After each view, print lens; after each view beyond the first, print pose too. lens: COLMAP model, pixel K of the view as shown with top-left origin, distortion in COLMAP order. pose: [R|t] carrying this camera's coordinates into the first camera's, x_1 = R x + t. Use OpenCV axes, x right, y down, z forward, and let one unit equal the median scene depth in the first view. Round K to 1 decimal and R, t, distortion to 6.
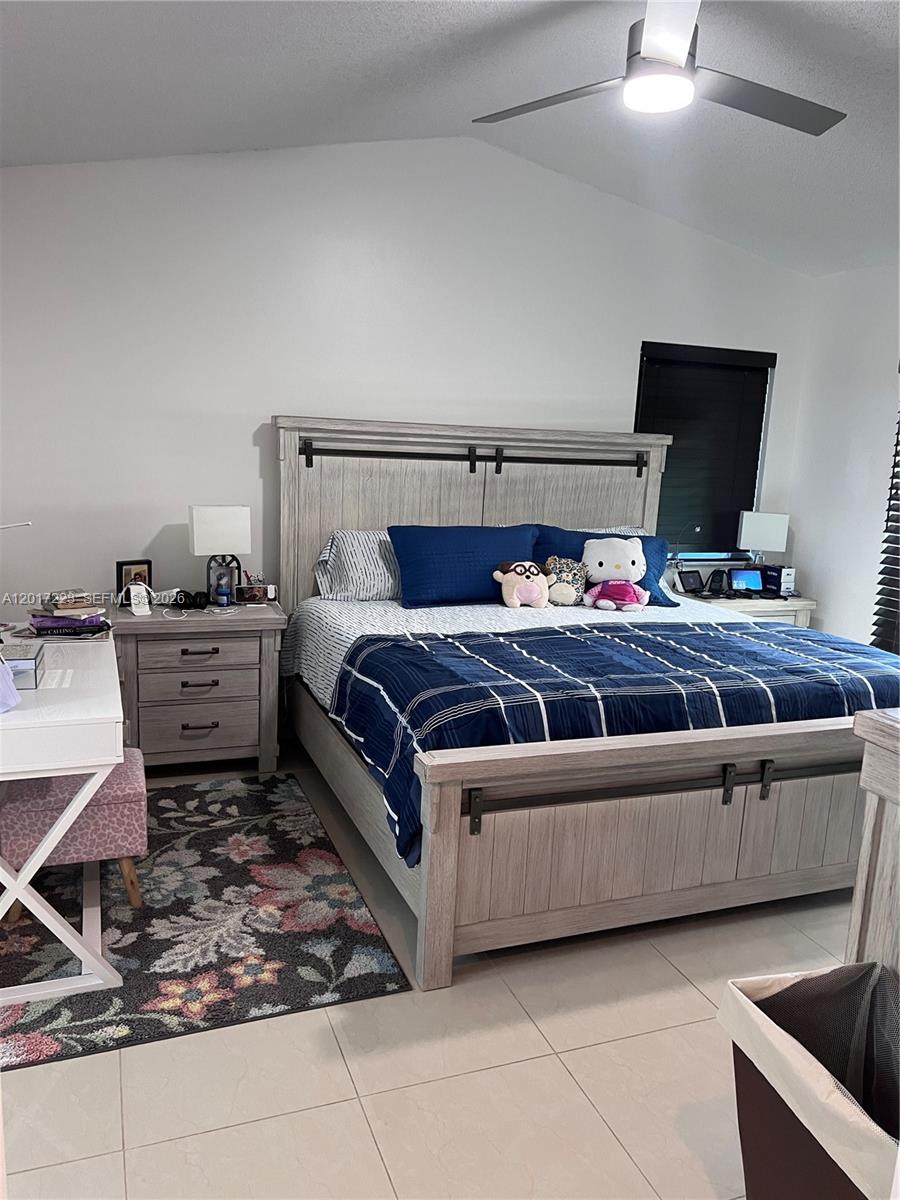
lens RADIAL K [[905.2, 0, 442.9], [0, 905.2, 595.8], [0, 0, 1]] dist [0.052261, -0.064003]
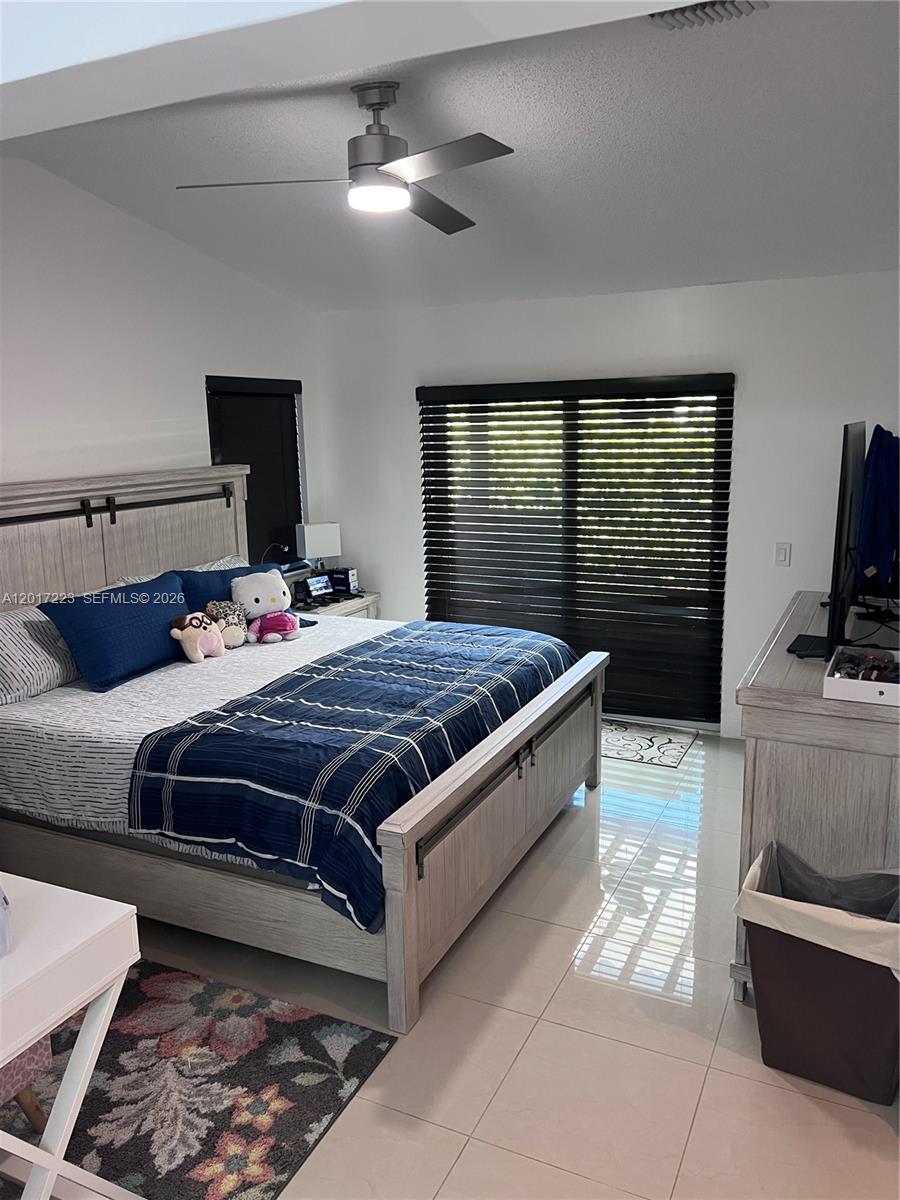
lens RADIAL K [[905.2, 0, 449.9], [0, 905.2, 600.5], [0, 0, 1]] dist [0.052261, -0.064003]
pose [[0.712784, -0.192358, 0.674491, -0.378902], [0.165204, 0.980645, 0.105086, -0.110381], [-0.681650, 0.036525, 0.730766, 0.090757]]
